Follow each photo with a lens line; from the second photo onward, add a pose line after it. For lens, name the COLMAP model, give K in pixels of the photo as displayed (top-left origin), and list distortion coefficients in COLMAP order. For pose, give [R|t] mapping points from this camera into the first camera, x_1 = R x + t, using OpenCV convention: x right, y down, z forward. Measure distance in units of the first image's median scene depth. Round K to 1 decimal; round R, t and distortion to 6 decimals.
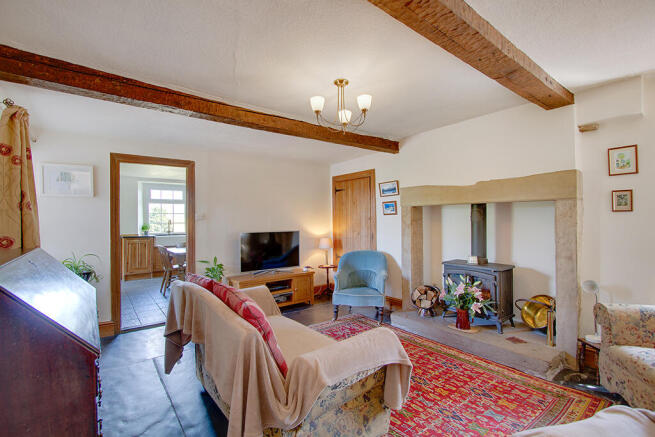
lens RADIAL K [[300.2, 0, 328.0], [0, 300.2, 220.4], [0, 0, 1]] dist [-0.014940, -0.001134]
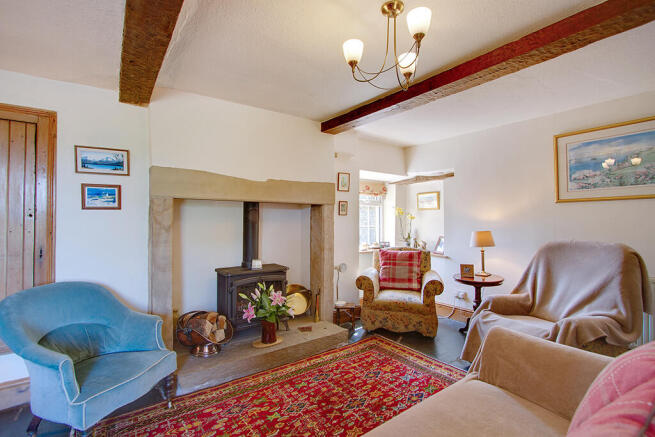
lens RADIAL K [[300.2, 0, 328.0], [0, 300.2, 216.4], [0, 0, 1]] dist [-0.014940, -0.001134]
pose [[0.029525, 0.012465, 0.999486, -0.515474], [-0.007691, 0.999895, -0.012243, -0.003381], [-0.999534, -0.007326, 0.029617, 0.935050]]
